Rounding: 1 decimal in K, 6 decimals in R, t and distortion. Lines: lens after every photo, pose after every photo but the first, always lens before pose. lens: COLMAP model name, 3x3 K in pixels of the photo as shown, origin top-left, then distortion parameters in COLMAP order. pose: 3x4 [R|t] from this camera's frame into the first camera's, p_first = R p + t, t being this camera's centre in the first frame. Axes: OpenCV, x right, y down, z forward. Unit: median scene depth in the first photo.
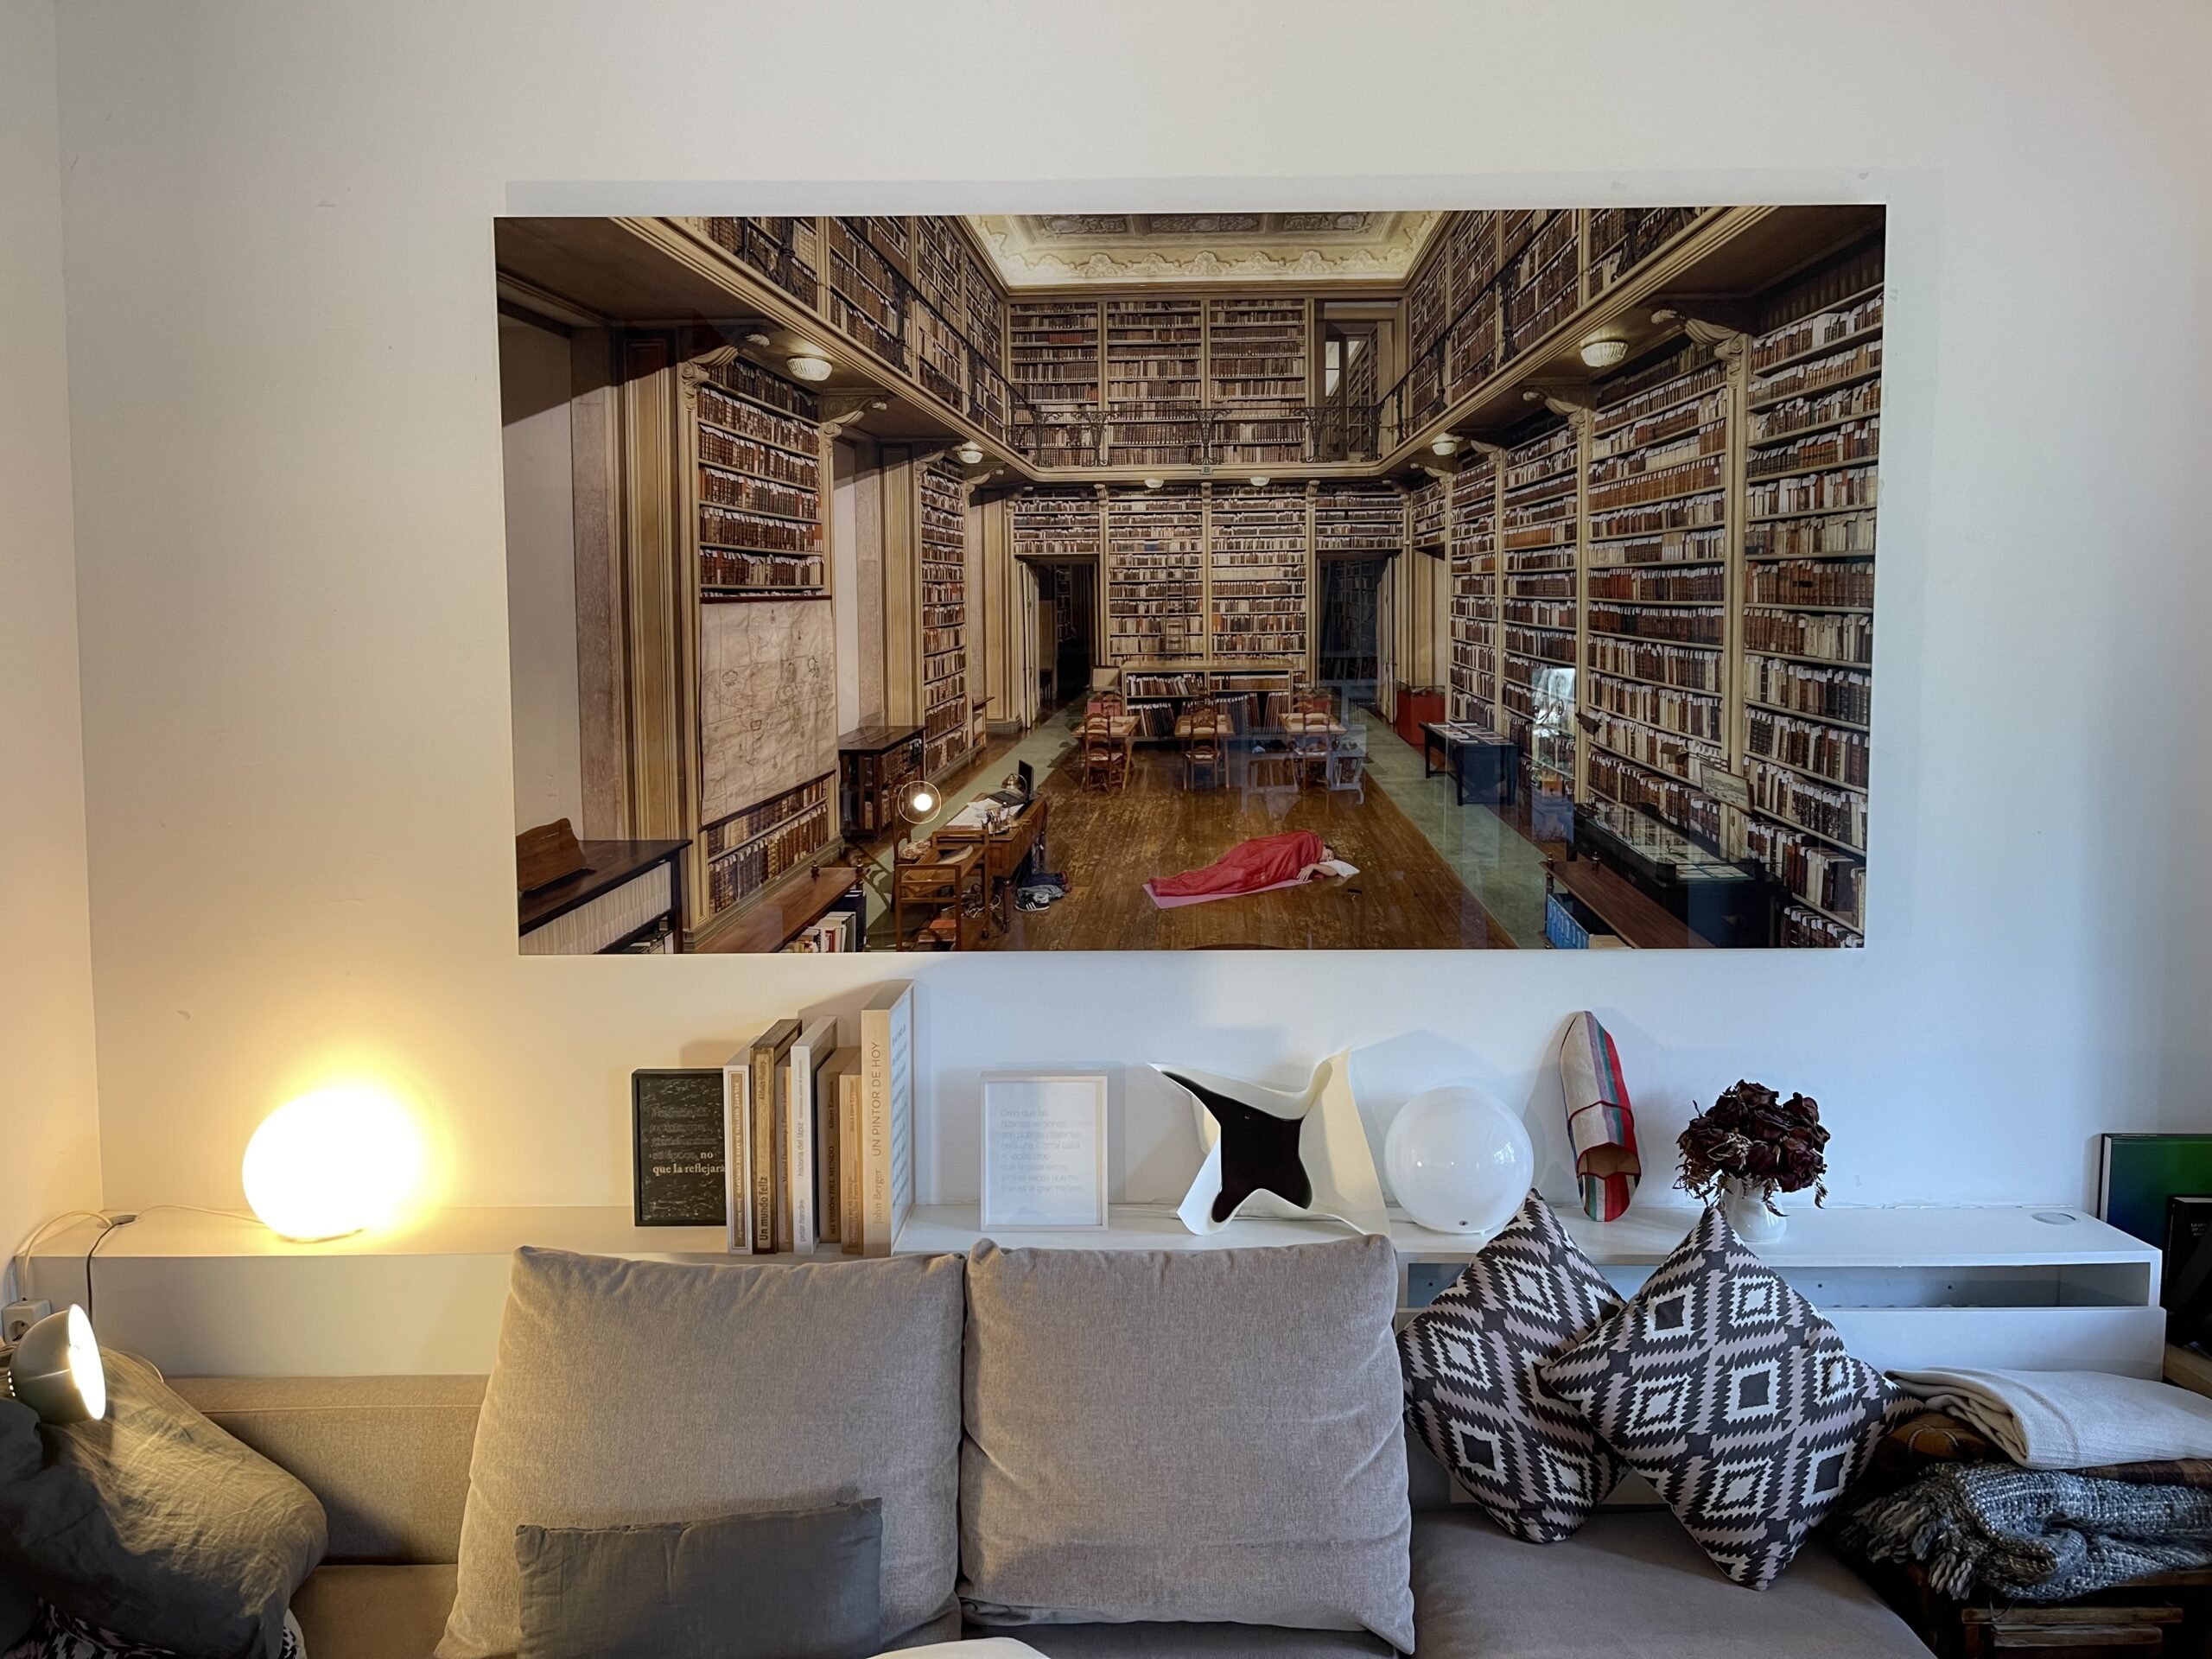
lens RADIAL K [[1646.1, 0, 1097.8], [0, 1646.1, 827.6], [0, 0, 1]] dist [0.040050, -0.031177]
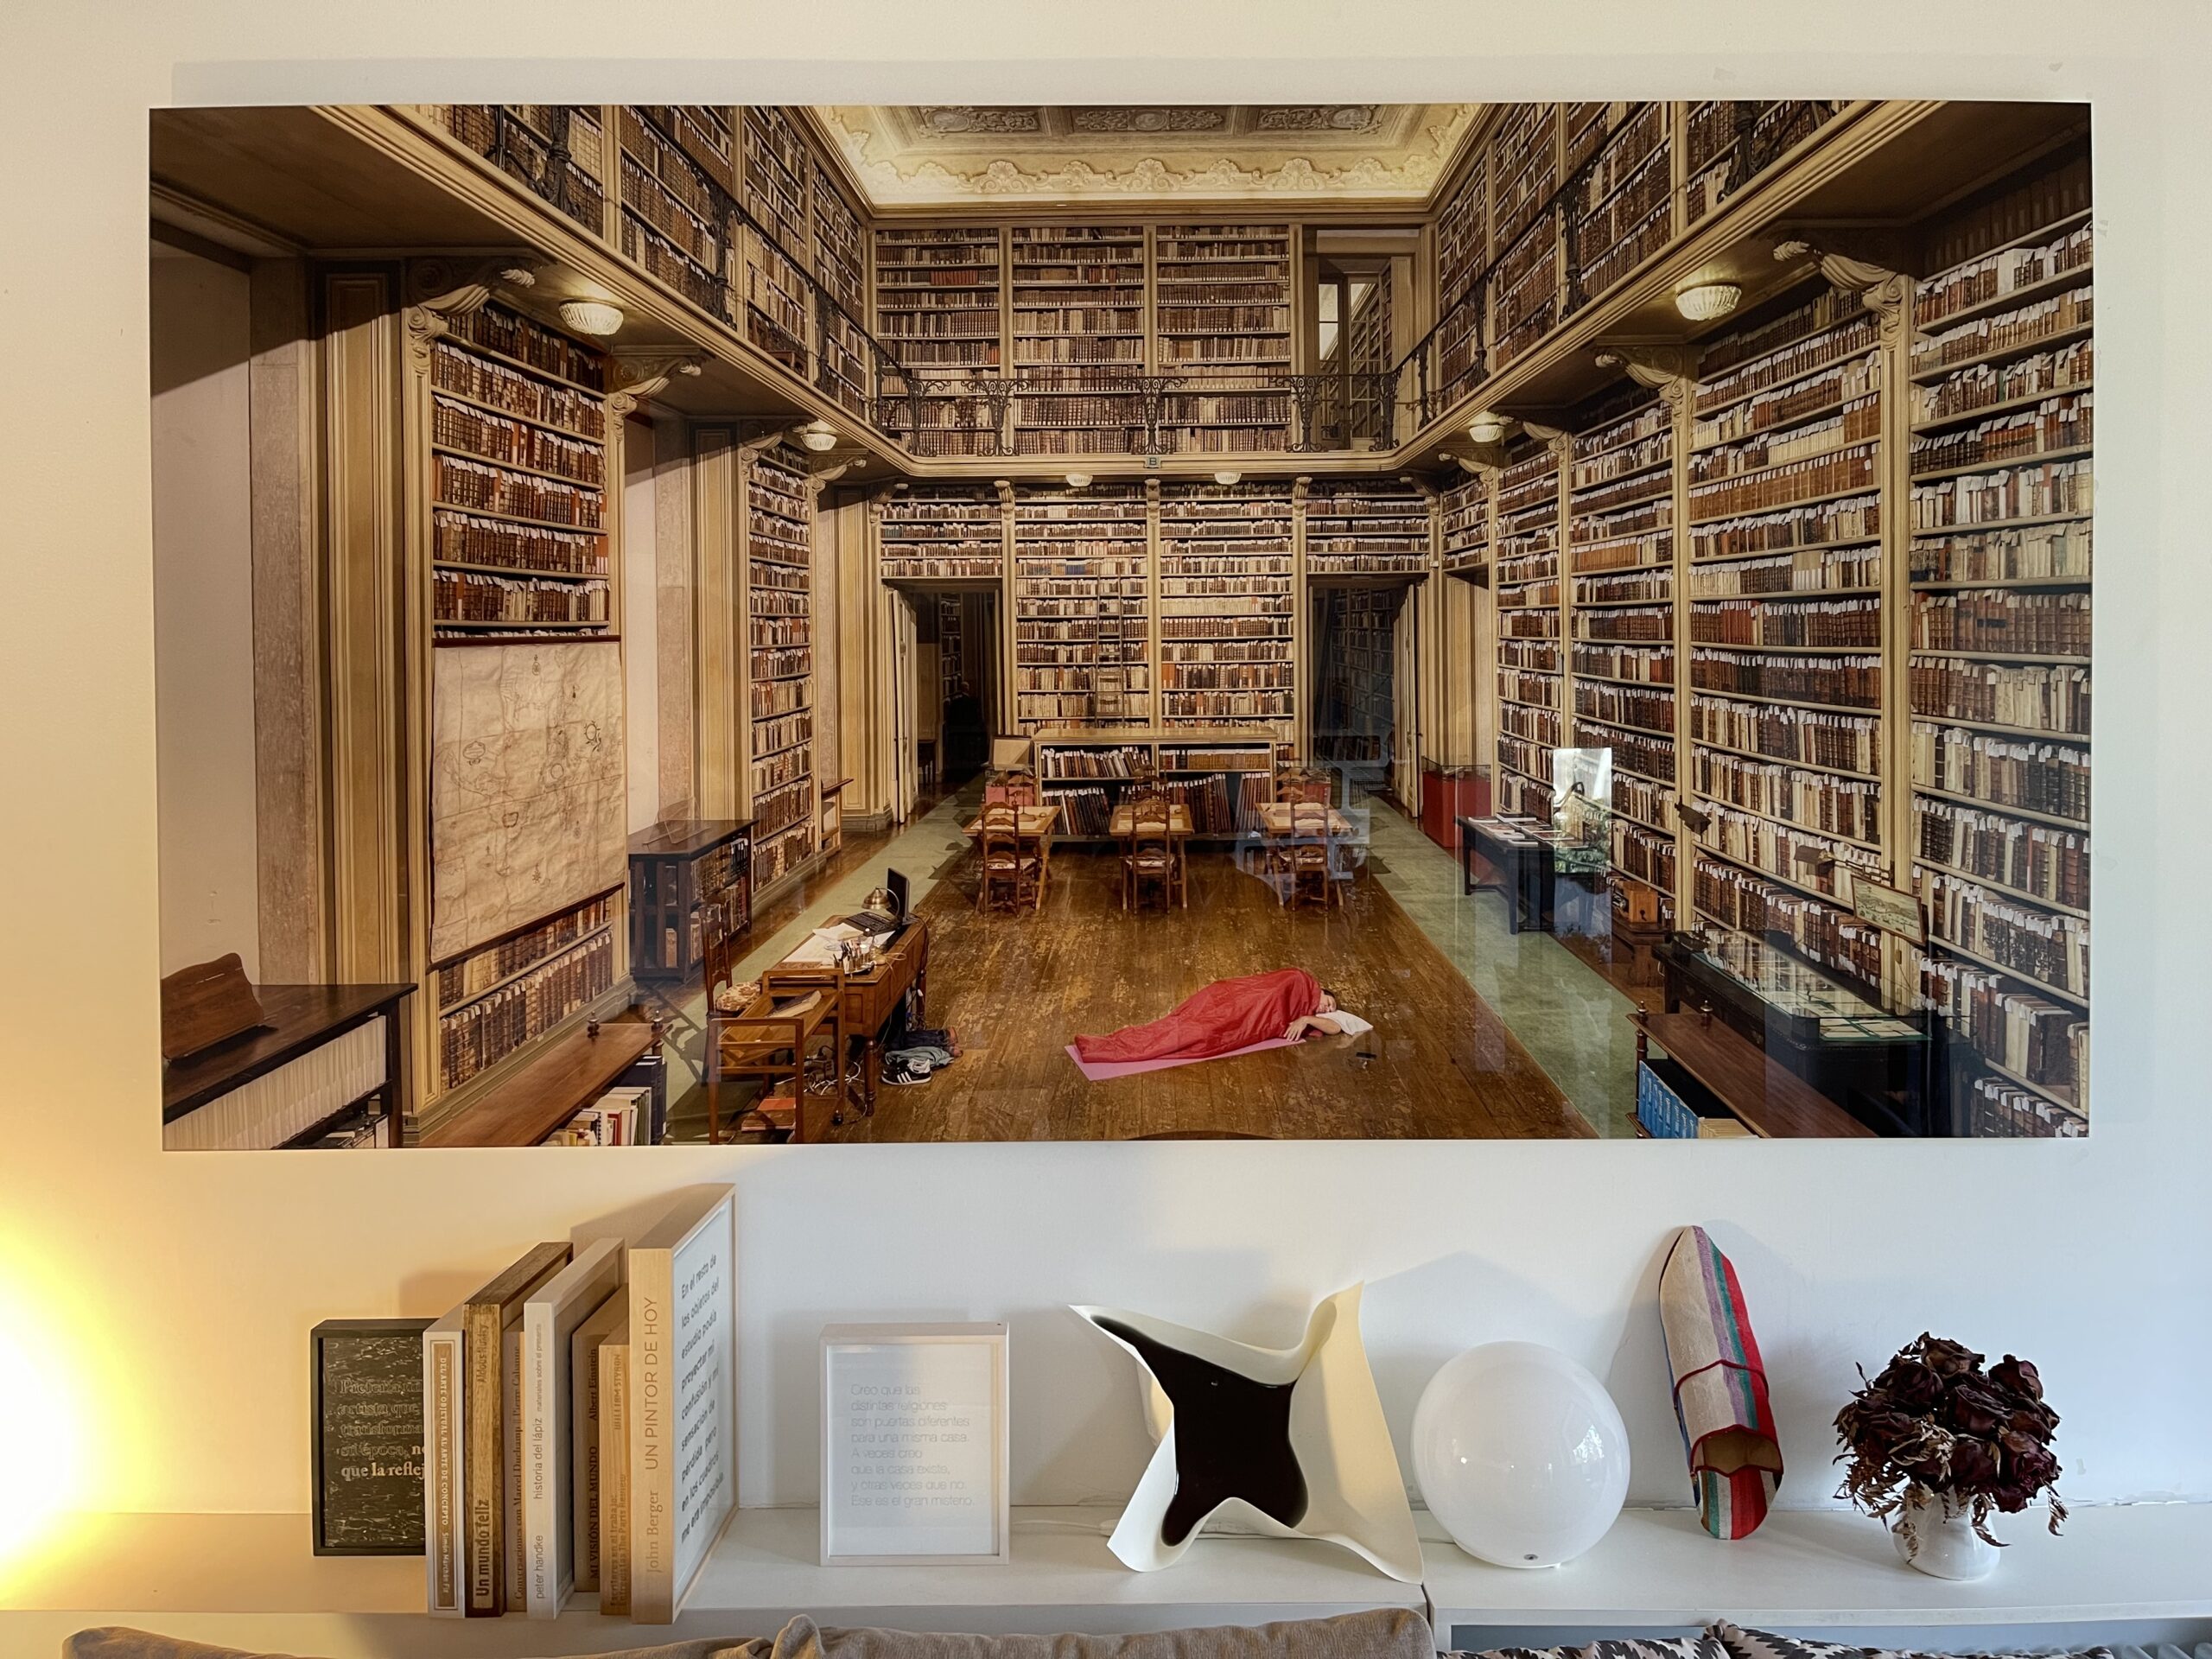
lens RADIAL K [[1646.1, 0, 1121.7], [0, 1646.1, 815.0], [0, 0, 1]] dist [0.040050, -0.031177]
pose [[0.999950, 0.000843, 0.009938, 0.045440], [-0.000304, 0.998535, -0.054103, -0.026267], [-0.009969, 0.054097, 0.998486, 0.297548]]
